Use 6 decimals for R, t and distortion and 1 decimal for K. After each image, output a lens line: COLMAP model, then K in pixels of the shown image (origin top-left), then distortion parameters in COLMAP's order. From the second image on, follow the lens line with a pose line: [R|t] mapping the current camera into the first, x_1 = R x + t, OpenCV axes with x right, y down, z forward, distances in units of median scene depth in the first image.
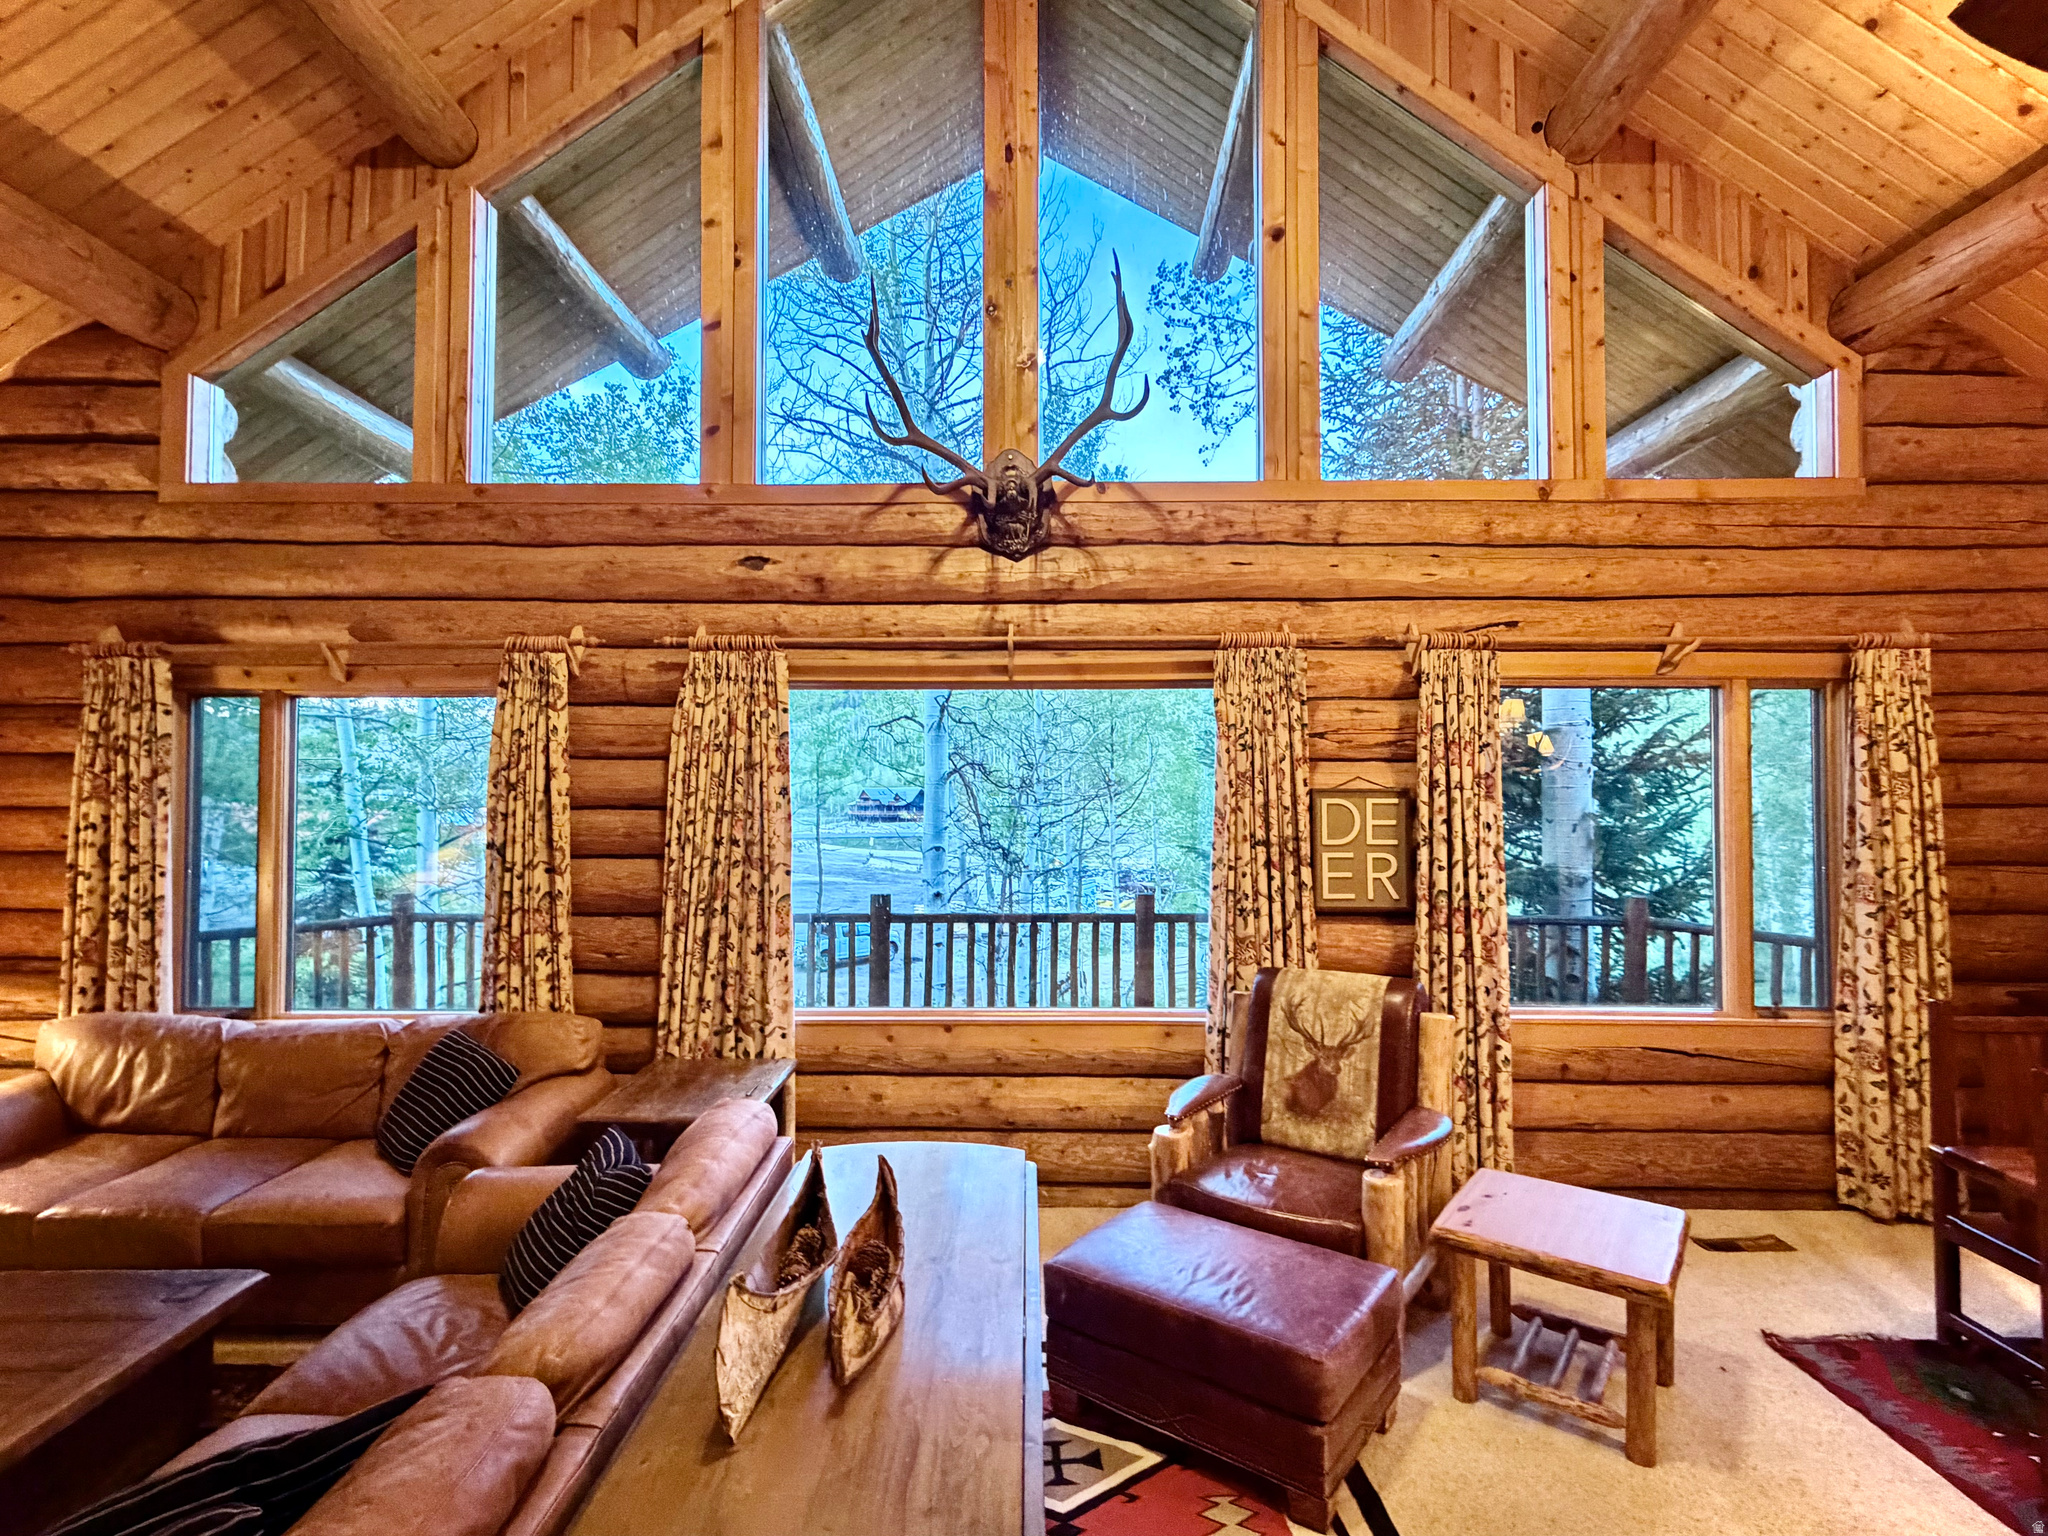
lens RADIAL K [[1008.4, 0, 1025.6], [0, 1008.4, 765.0], [0, 0, 1]] dist [0.001409, 0.000214]
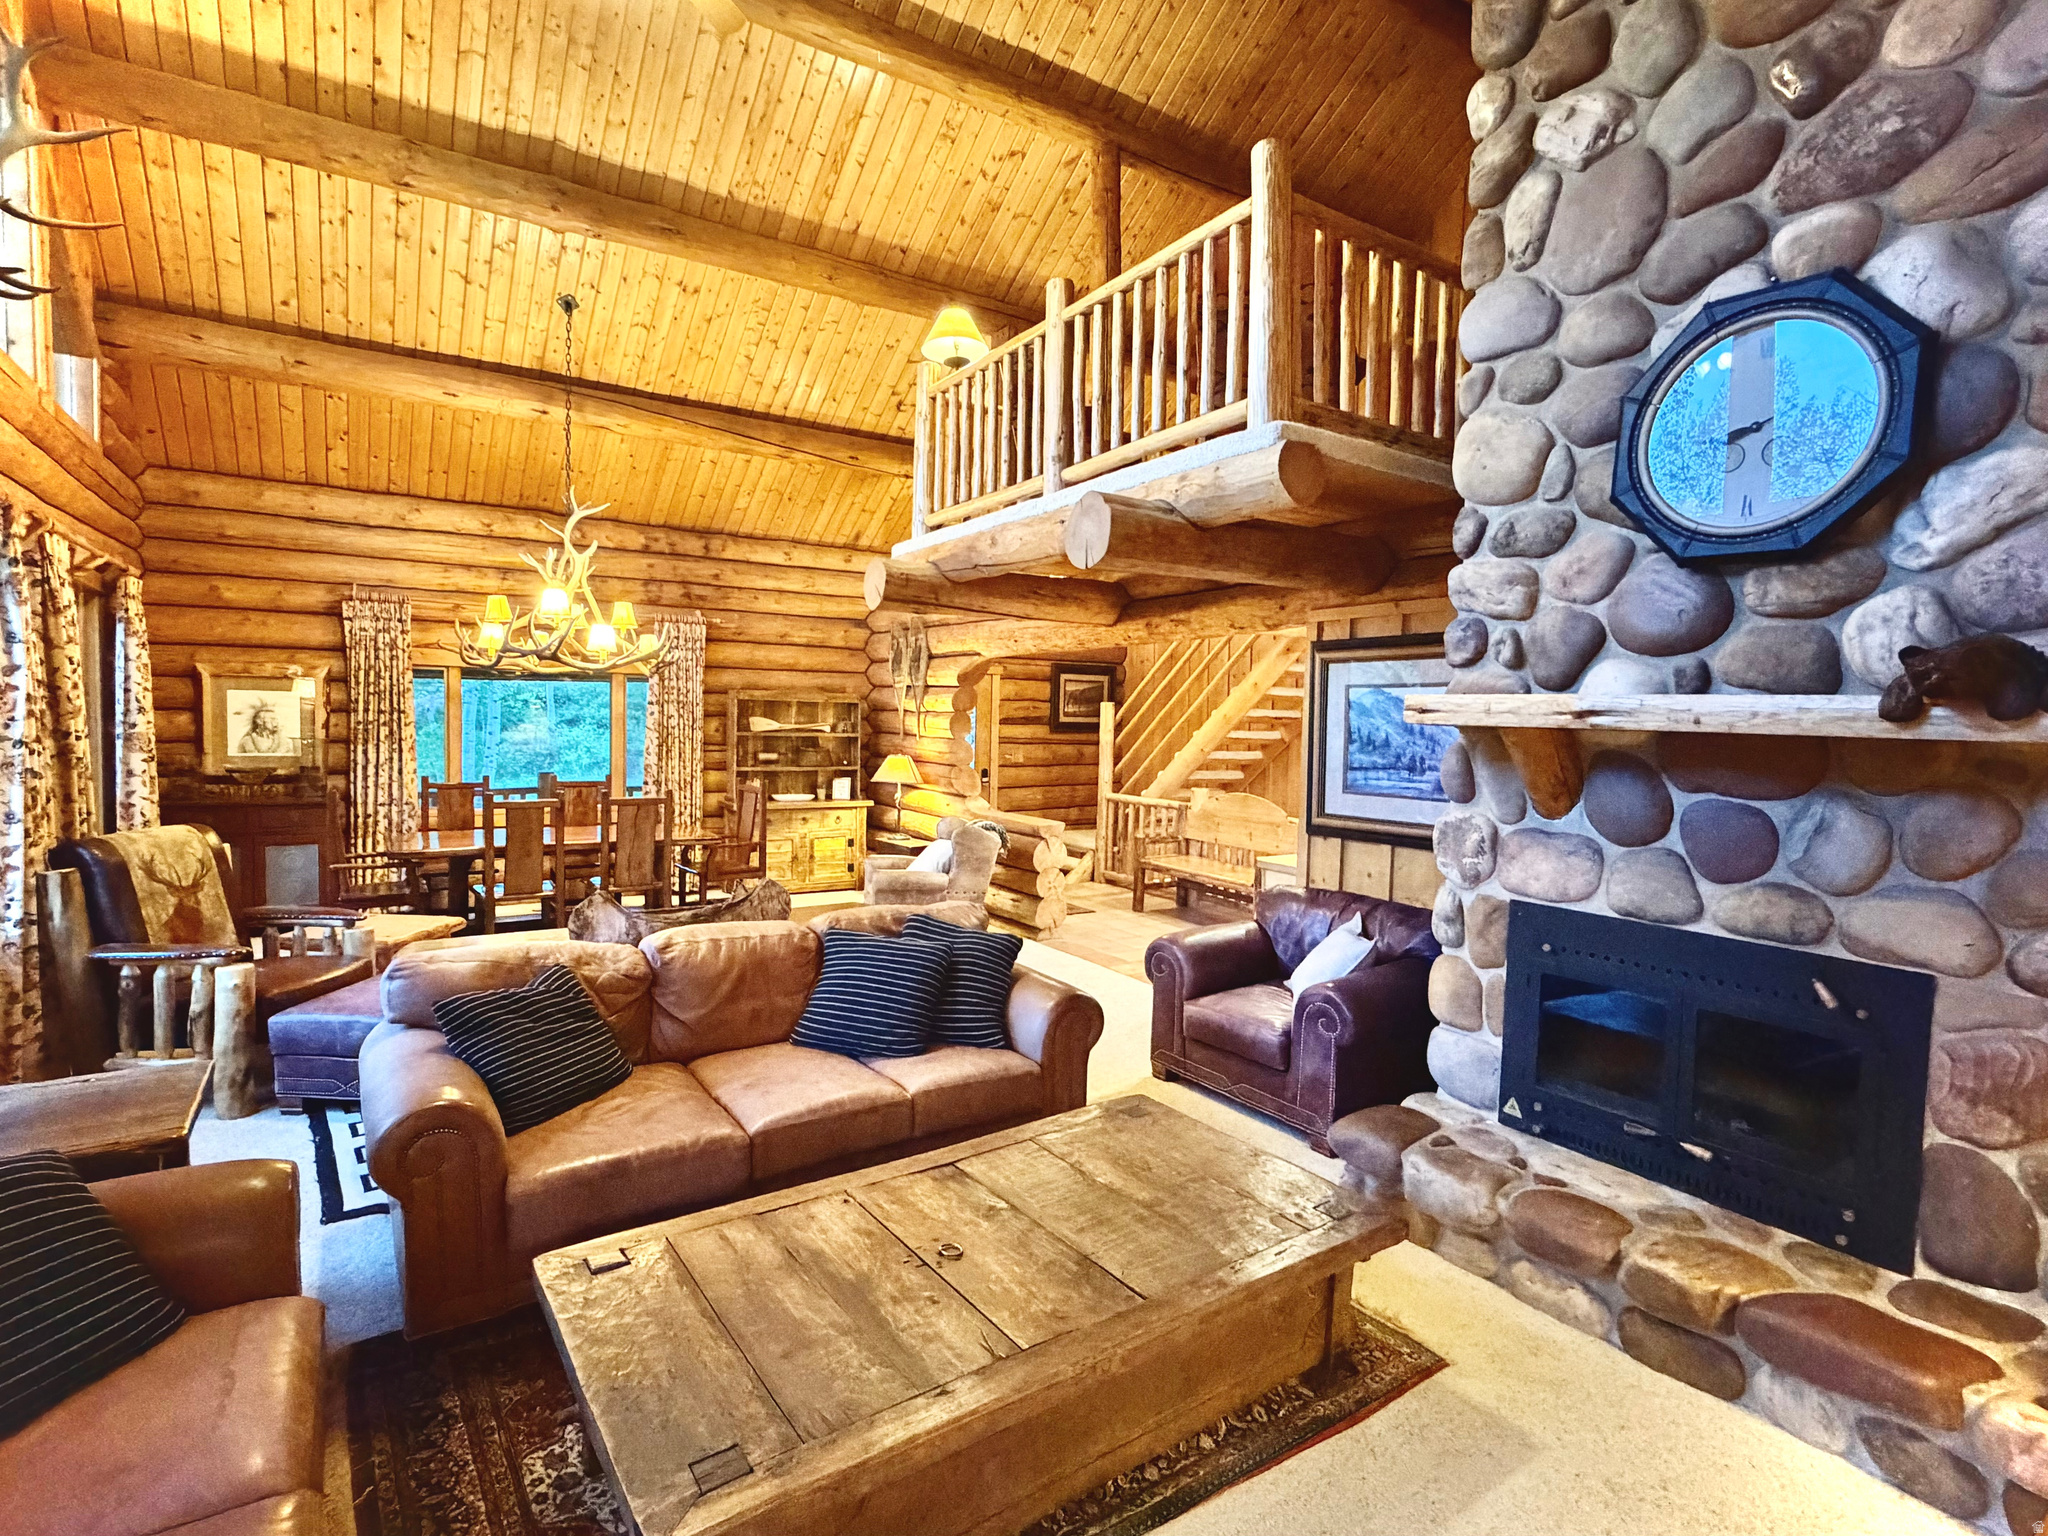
lens RADIAL K [[1008.4, 0, 1025.6], [0, 1008.4, 765.0], [0, 0, 1]] dist [0.001409, 0.000214]
pose [[-0.563410, -0.051878, 0.824547, -1.056537], [-0.047001, 0.998423, 0.030701, 0.047829], [-0.824840, -0.021457, -0.564959, 0.747123]]
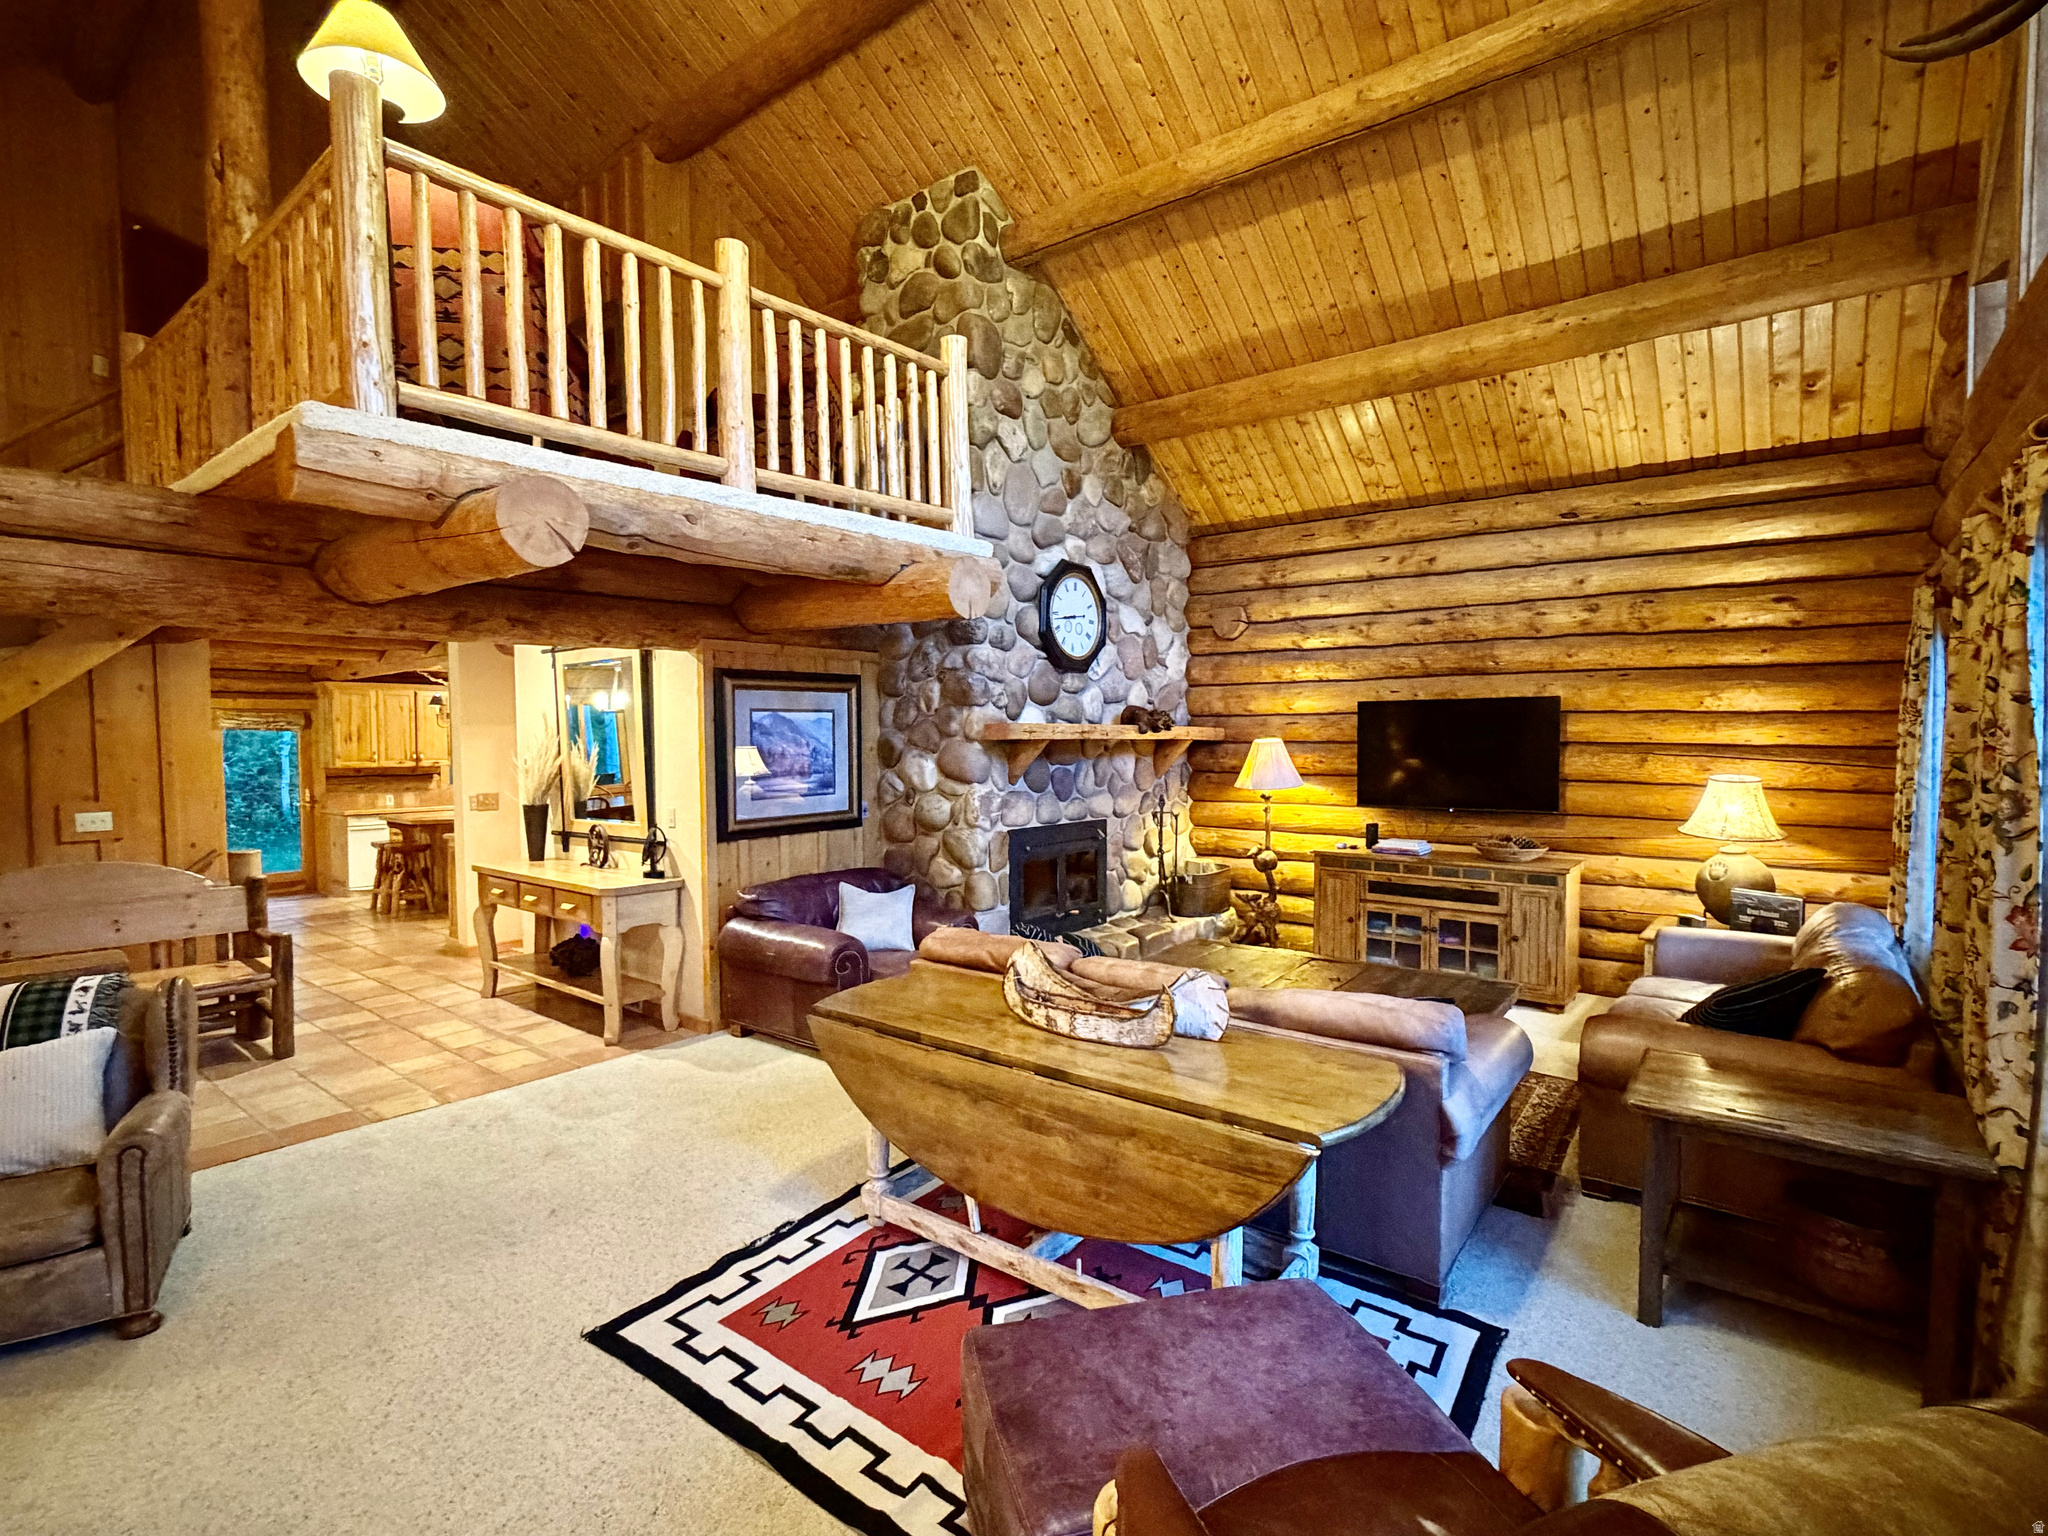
lens RADIAL K [[970.6, 0, 1019.3], [0, 970.6, 772.8], [0, 0, 1]] dist [0.000443, 0.000028]
pose [[-0.617173, 0.036271, -0.785991, 0.527418], [0.027319, 0.999322, 0.024665, 0.038770], [0.786353, -0.006250, -0.617745, 0.892654]]
